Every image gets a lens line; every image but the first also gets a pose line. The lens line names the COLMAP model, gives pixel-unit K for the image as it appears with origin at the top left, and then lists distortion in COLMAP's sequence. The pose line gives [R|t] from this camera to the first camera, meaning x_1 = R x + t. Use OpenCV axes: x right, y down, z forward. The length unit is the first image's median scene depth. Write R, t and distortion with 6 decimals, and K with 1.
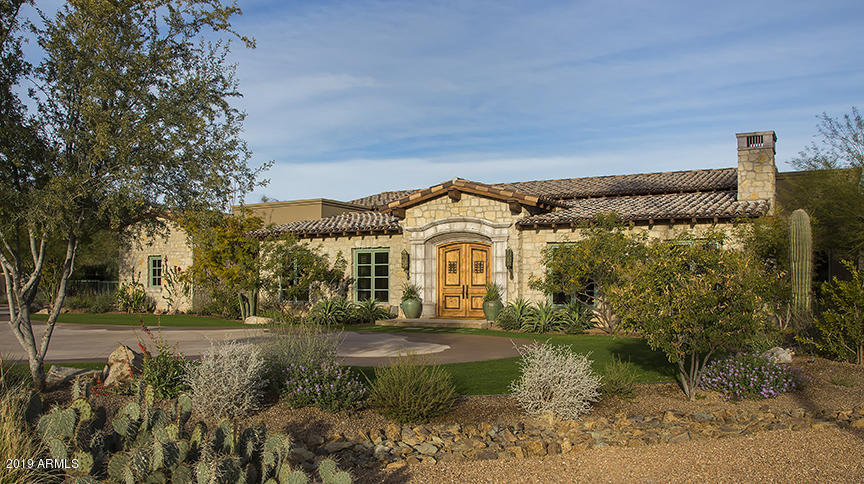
lens RADIAL K [[714.0, 0, 432.0], [0, 714.0, 242.0], [0, 0, 1]] dist [-0.048140, 0.000105]
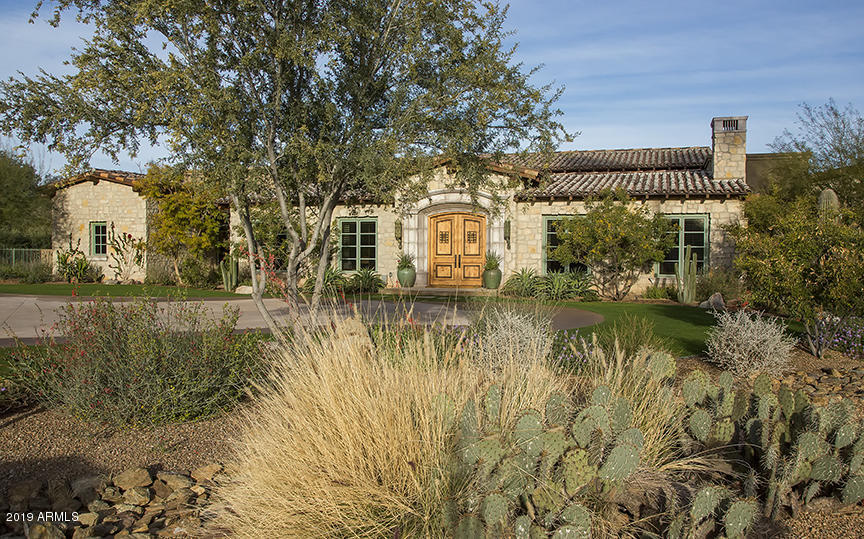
lens RADIAL K [[687.7, 0, 432.0], [0, 687.7, 269.5], [0, 0, 1]] dist [0.007888, 0.002640]
pose [[0.980429, 0.002698, 0.196855, -0.183377], [-0.018203, 0.996865, 0.076995, 0.005846], [-0.196030, -0.079072, 0.977405, 0.033463]]
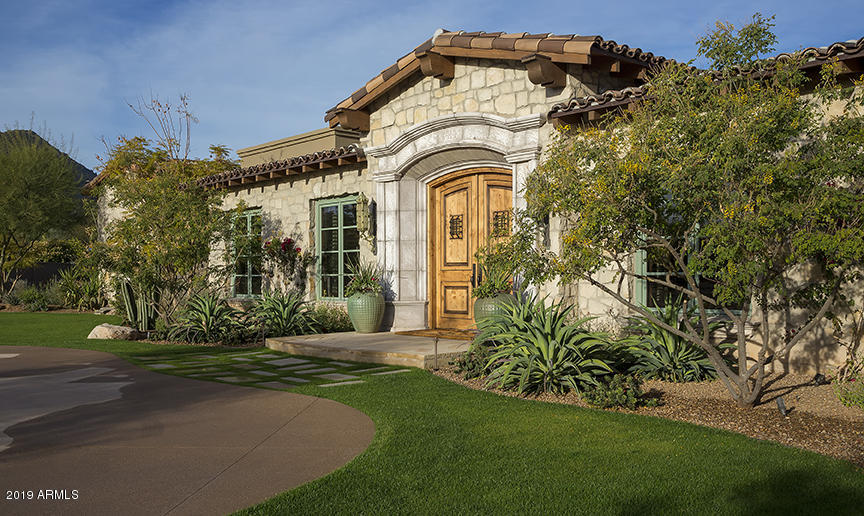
lens RADIAL K [[808.1, 0, 432.0], [0, 808.1, 258.0], [0, 0, 1]] dist [-0.002564, 0.000603]
pose [[0.942419, -0.016976, -0.334003, 0.194117], [0.031476, 0.998780, 0.038046, 0.035451], [0.332950, -0.046368, 0.941804, 0.487090]]
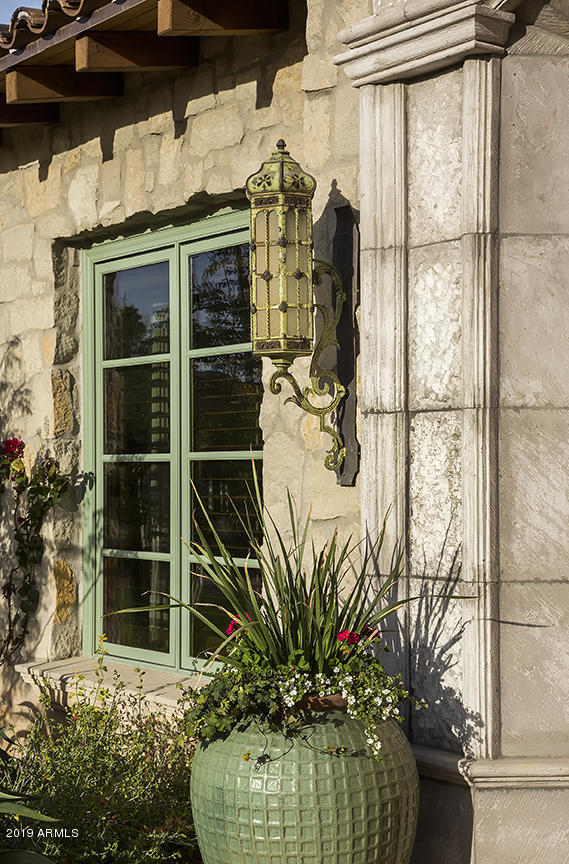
lens RADIAL K [[1452.4, 0, 284.5], [0, 1452.4, 432.0], [0, 0, 1]] dist [0.156702, 0.002026]
pose [[0.918202, -0.018995, -0.395658, 0.034831], [0.030918, 0.999239, 0.023778, 0.041919], [0.394905, -0.034066, 0.918090, 0.830413]]
